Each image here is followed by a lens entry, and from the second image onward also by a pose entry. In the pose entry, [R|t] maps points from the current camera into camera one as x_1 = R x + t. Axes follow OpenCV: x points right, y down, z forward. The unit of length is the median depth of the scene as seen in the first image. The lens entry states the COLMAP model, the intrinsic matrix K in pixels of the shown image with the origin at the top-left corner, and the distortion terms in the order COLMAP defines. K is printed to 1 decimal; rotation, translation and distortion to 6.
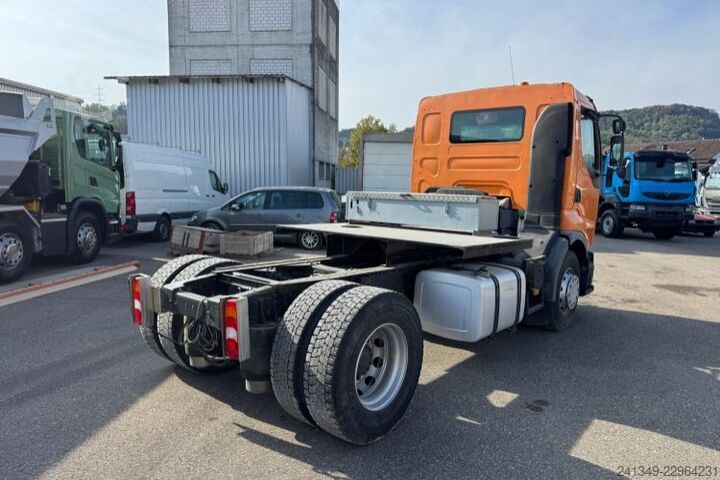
lens RADIAL K [[514.8, 0, 363.1], [0, 514.8, 236.3], [0, 0, 1]] dist [0.051628, -0.058018]
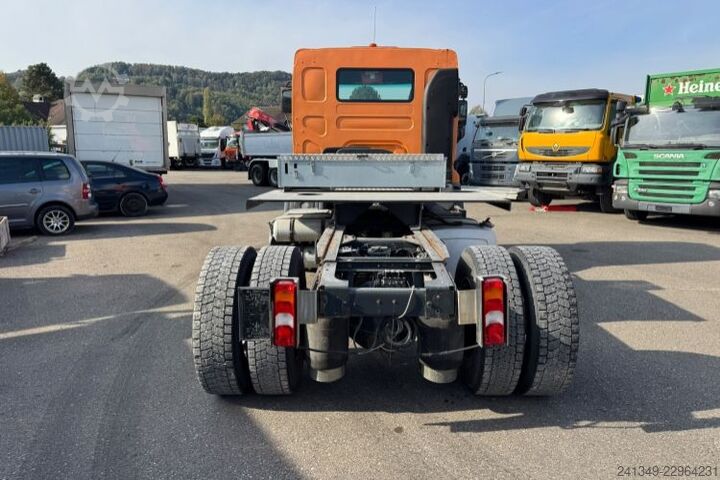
lens RADIAL K [[514.8, 0, 363.1], [0, 514.8, 236.3], [0, 0, 1]] dist [0.051628, -0.058018]
pose [[0.764105, -0.131895, 0.631465, -0.478700], [0.084069, 0.990887, 0.105240, -0.029572], [-0.639591, -0.027328, 0.768230, 0.235775]]
